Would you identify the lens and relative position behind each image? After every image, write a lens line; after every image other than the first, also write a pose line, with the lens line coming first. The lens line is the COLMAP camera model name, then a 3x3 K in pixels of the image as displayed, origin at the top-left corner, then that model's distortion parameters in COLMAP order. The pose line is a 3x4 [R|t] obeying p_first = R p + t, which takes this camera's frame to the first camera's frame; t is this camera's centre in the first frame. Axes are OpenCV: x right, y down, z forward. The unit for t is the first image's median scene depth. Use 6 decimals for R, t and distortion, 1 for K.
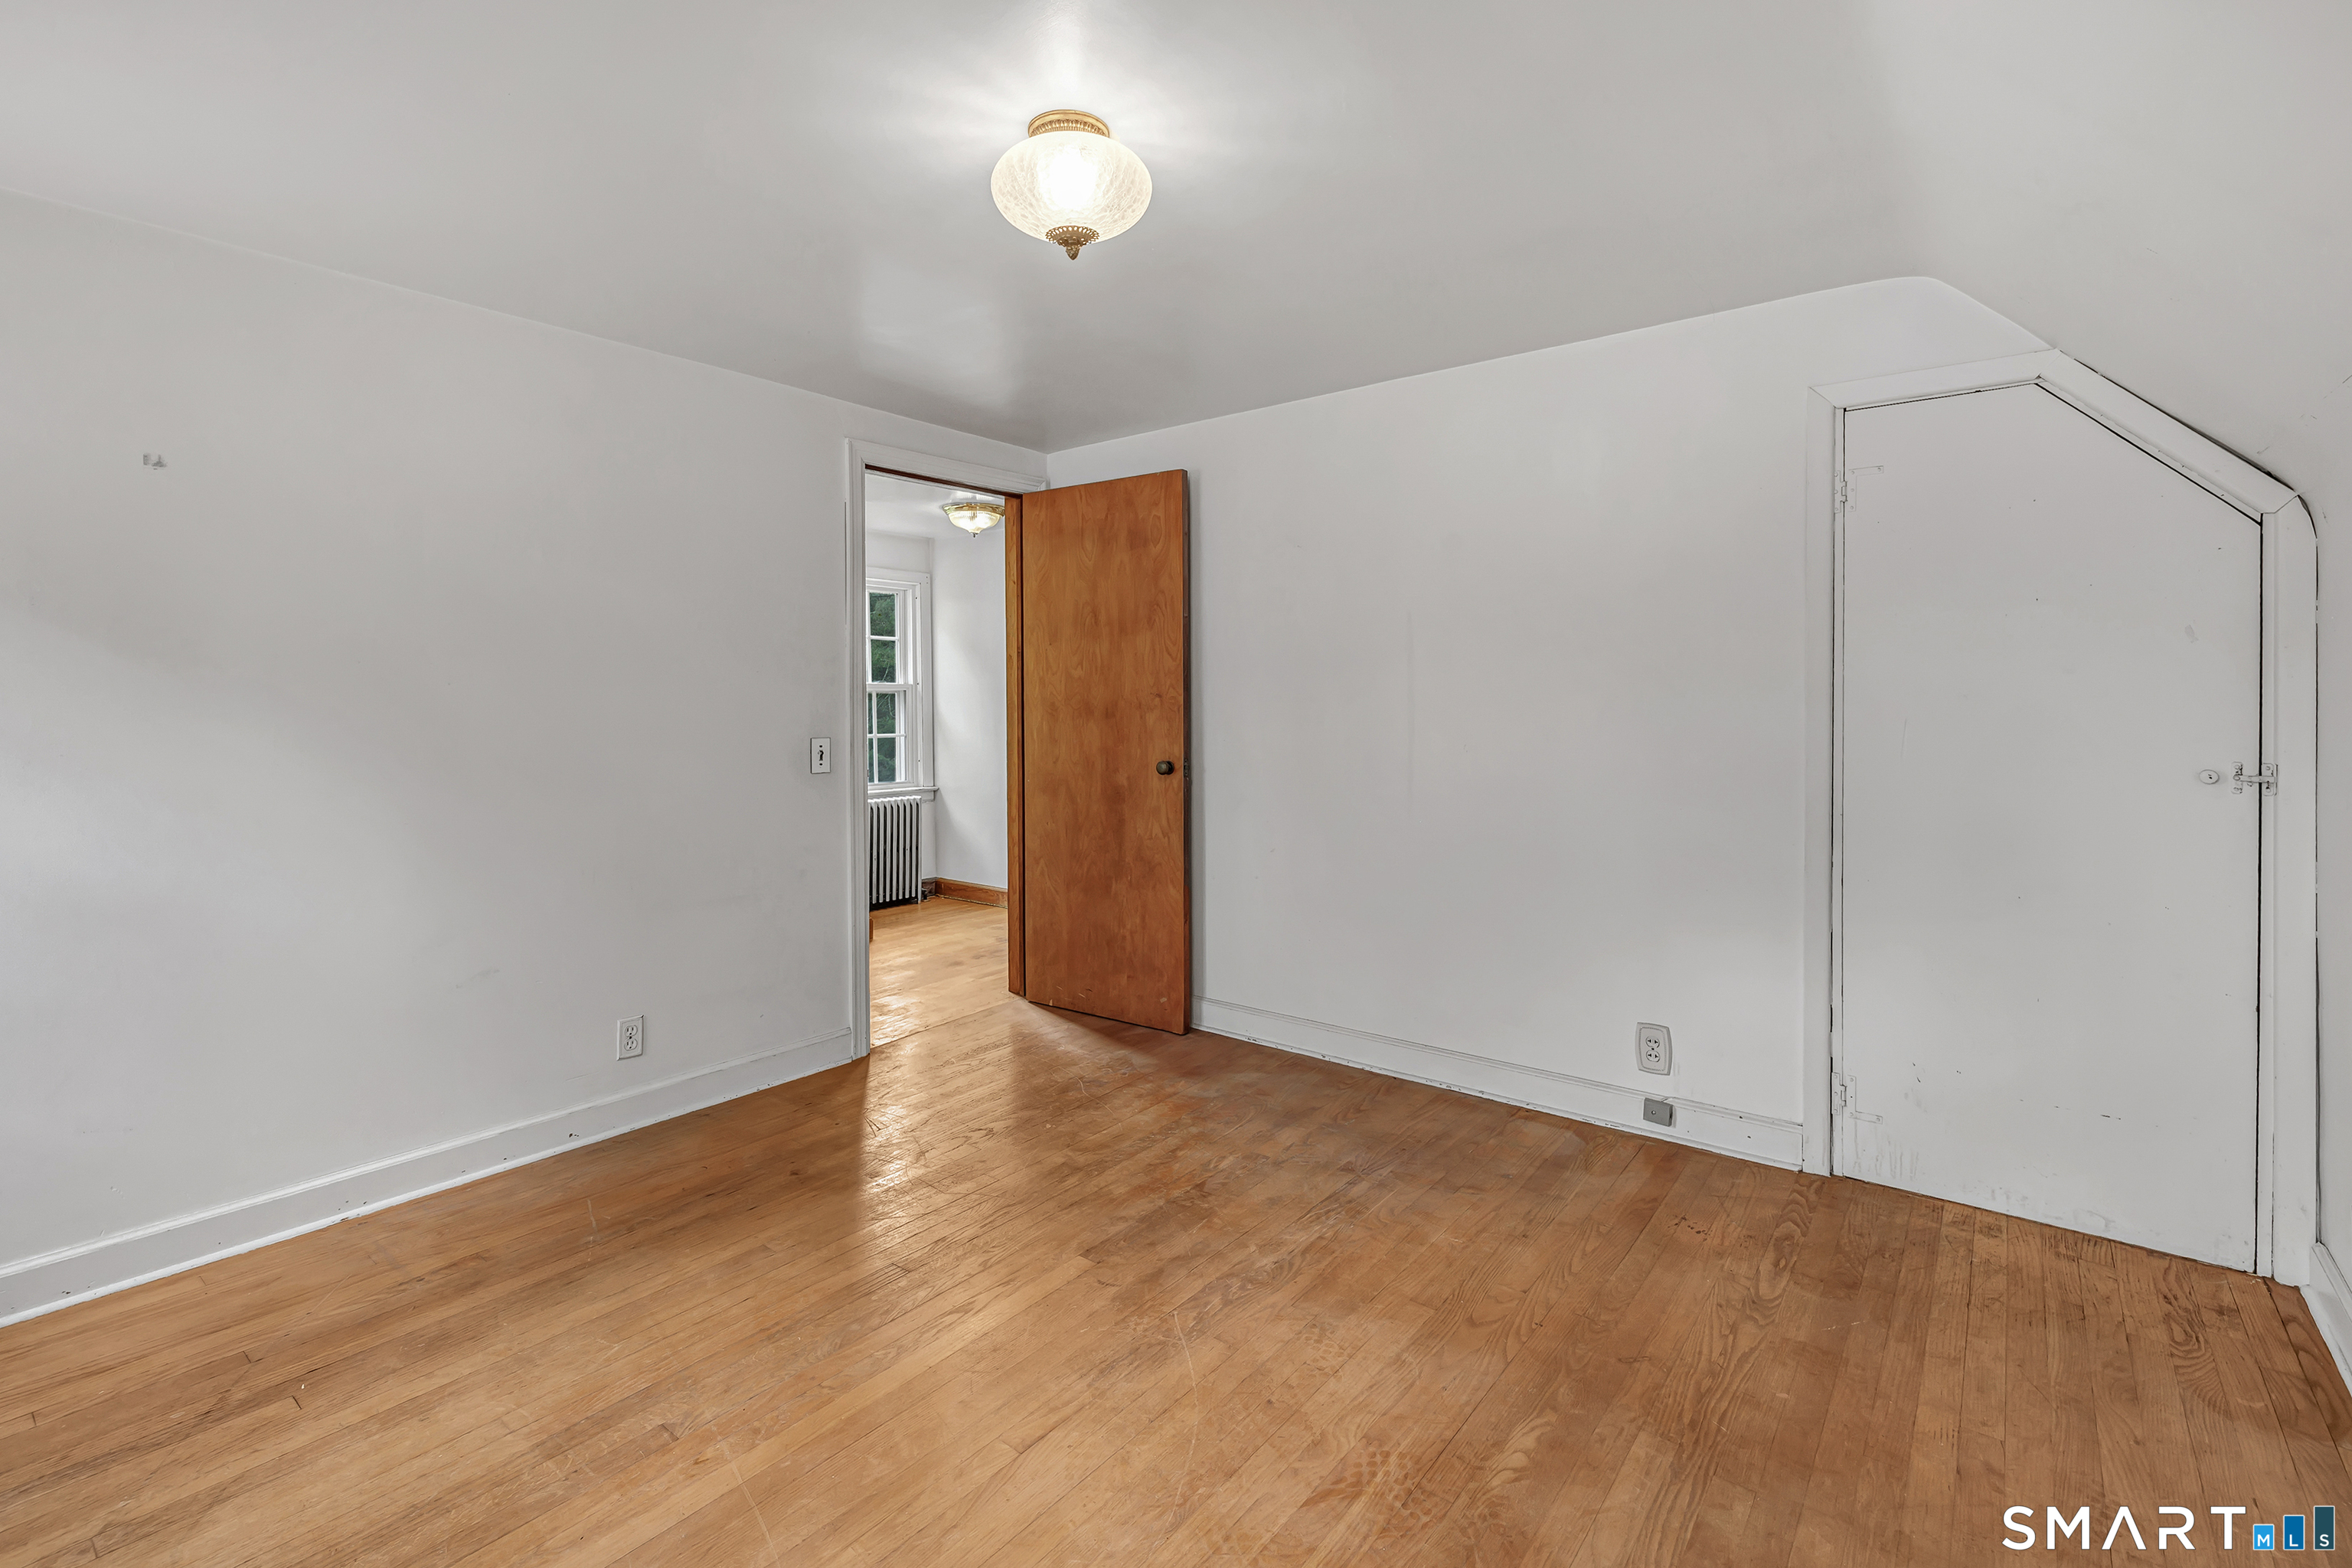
lens RADIAL K [[1035.7, 0, 1172.1], [0, 1035.7, 711.3], [0, 0, 1]] dist [0.000739, 0.000435]
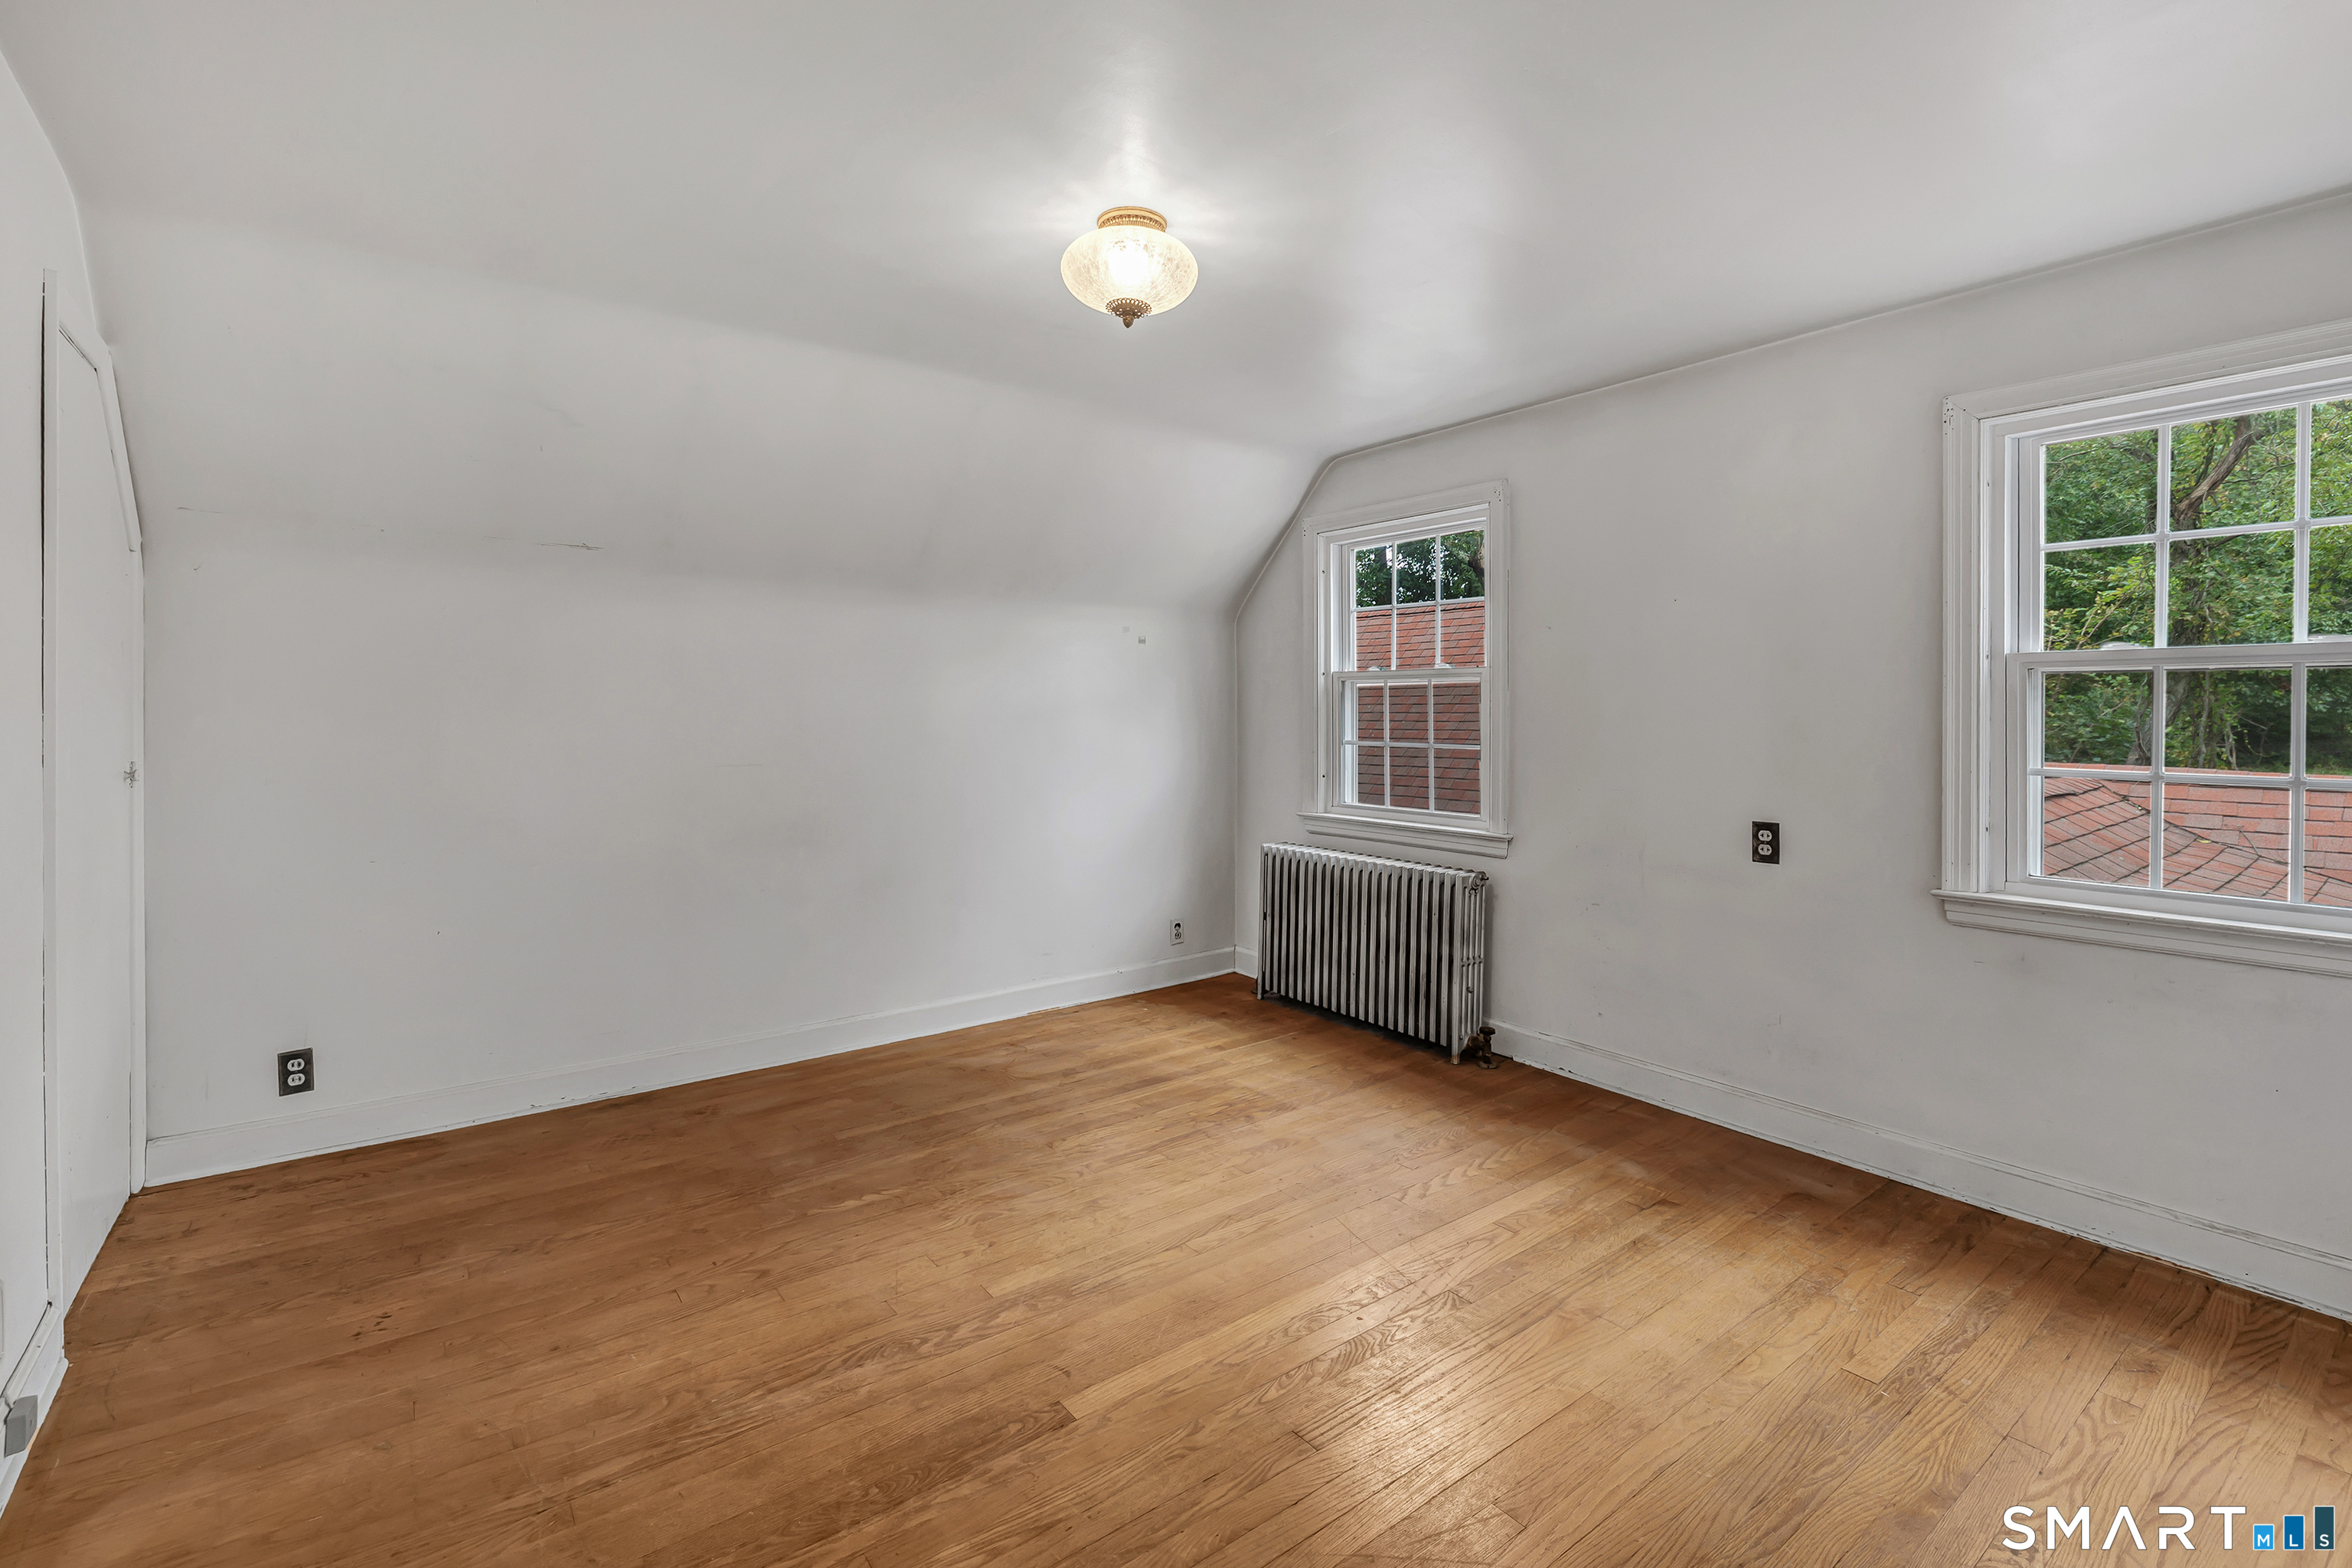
lens RADIAL K [[1035.7, 0, 1173.0], [0, 1035.7, 718.4], [0, 0, 1]] dist [0.000739, 0.000435]
pose [[-0.968706, 0.000804, 0.248210, -0.380084], [0.005632, 0.999808, 0.018742, -0.007526], [-0.248147, 0.019554, -0.968525, 1.862801]]
